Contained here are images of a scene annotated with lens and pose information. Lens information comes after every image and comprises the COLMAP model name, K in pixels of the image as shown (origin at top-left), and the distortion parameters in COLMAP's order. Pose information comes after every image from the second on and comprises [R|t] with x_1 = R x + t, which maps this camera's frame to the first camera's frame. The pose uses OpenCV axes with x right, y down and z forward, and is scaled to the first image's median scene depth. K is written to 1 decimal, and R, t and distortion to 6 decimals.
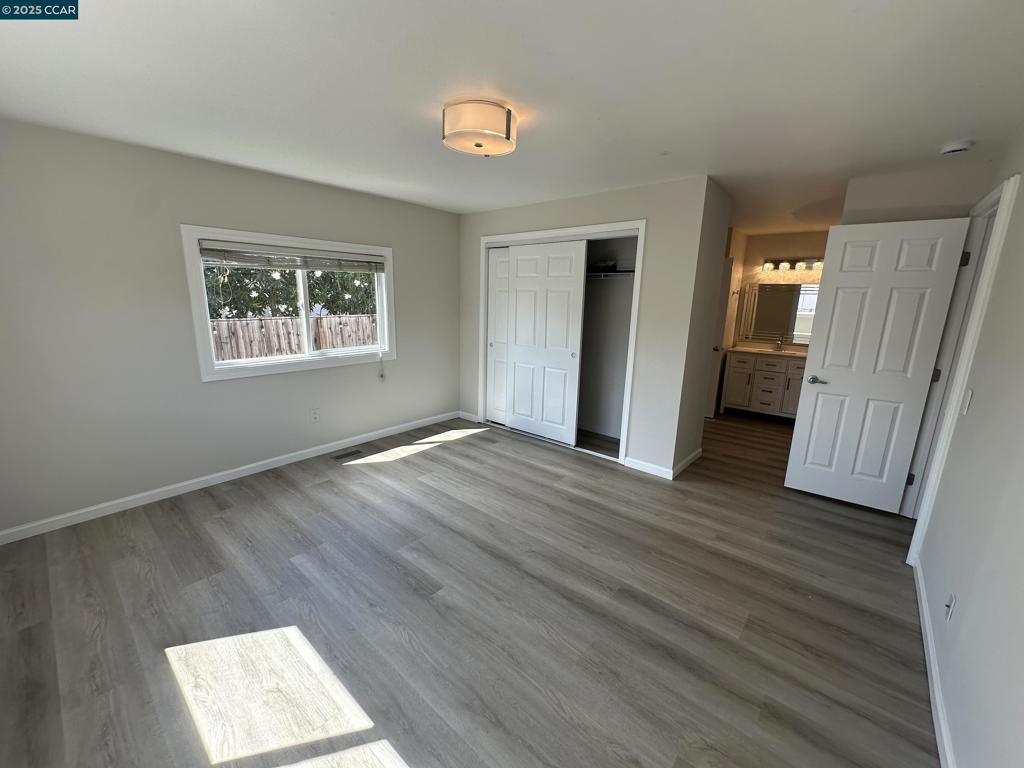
lens RADIAL K [[411.1, 0, 510.8], [0, 411.1, 384.9], [0, 0, 1]] dist [0.001618, 0.000151]
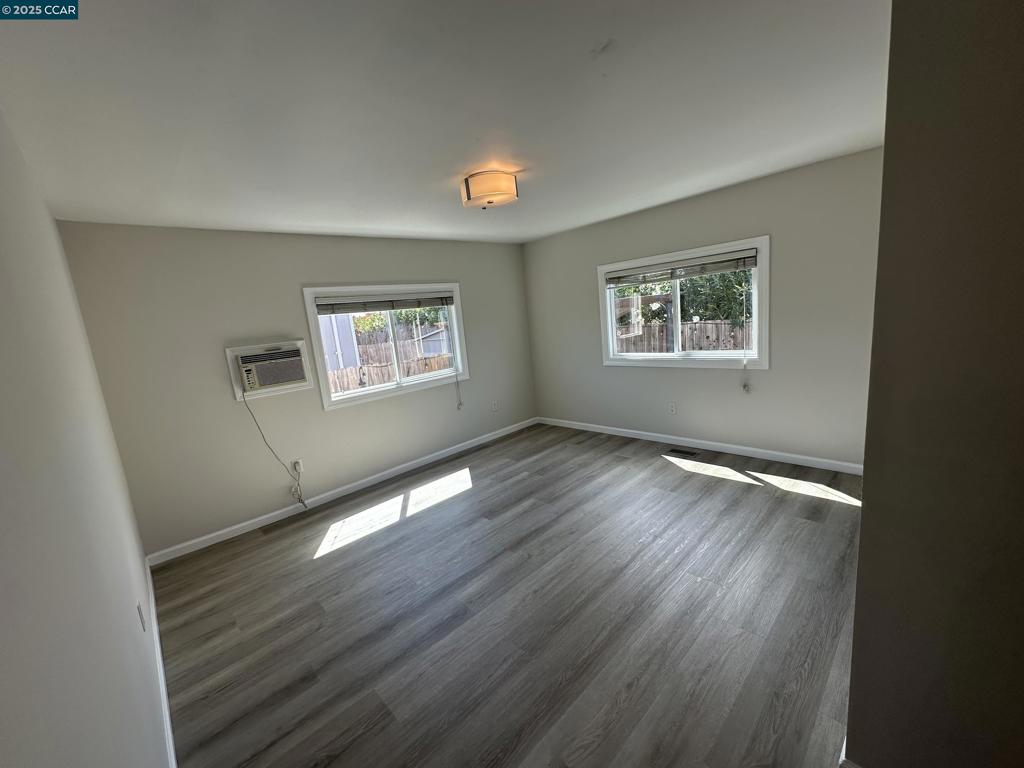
lens RADIAL K [[411.1, 0, 514.0], [0, 411.1, 383.6], [0, 0, 1]] dist [0.001618, 0.000151]
pose [[-0.091981, 0.154401, -0.983717, 0.601725], [-0.120185, 0.978962, 0.164892, -0.113574], [0.988481, 0.133395, -0.071489, 0.581054]]
